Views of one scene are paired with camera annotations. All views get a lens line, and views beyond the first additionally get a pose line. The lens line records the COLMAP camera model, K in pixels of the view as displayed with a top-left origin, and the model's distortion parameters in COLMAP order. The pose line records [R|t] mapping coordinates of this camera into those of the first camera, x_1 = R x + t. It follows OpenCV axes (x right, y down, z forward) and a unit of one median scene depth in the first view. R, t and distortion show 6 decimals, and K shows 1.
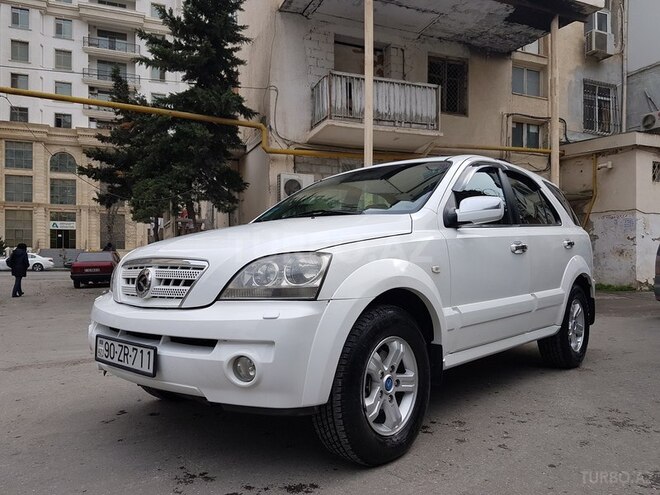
lens RADIAL K [[497.3, 0, 329.3], [0, 497.3, 261.2], [0, 0, 1]] dist [0.045200, -0.104248]
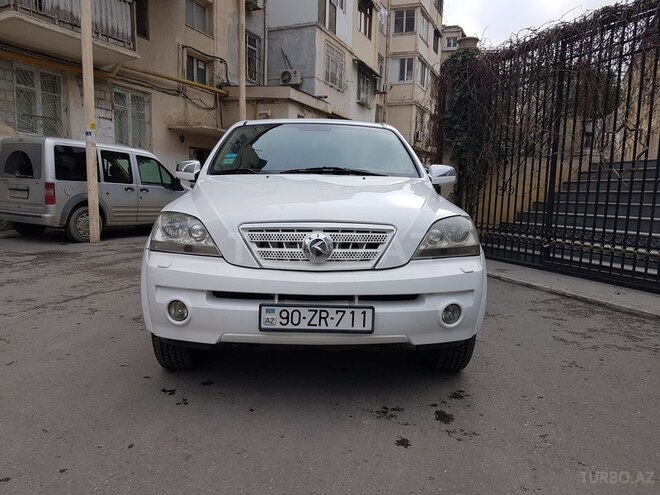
lens RADIAL K [[494.5, 0, 330.0], [0, 494.5, 247.5], [0, 0, 1]] dist [0.071395, -0.100195]
pose [[0.724507, -0.050854, 0.687389, -0.177609], [-0.031823, 0.993743, 0.107060, -0.010734], [-0.688532, -0.099441, 0.718356, 0.045809]]
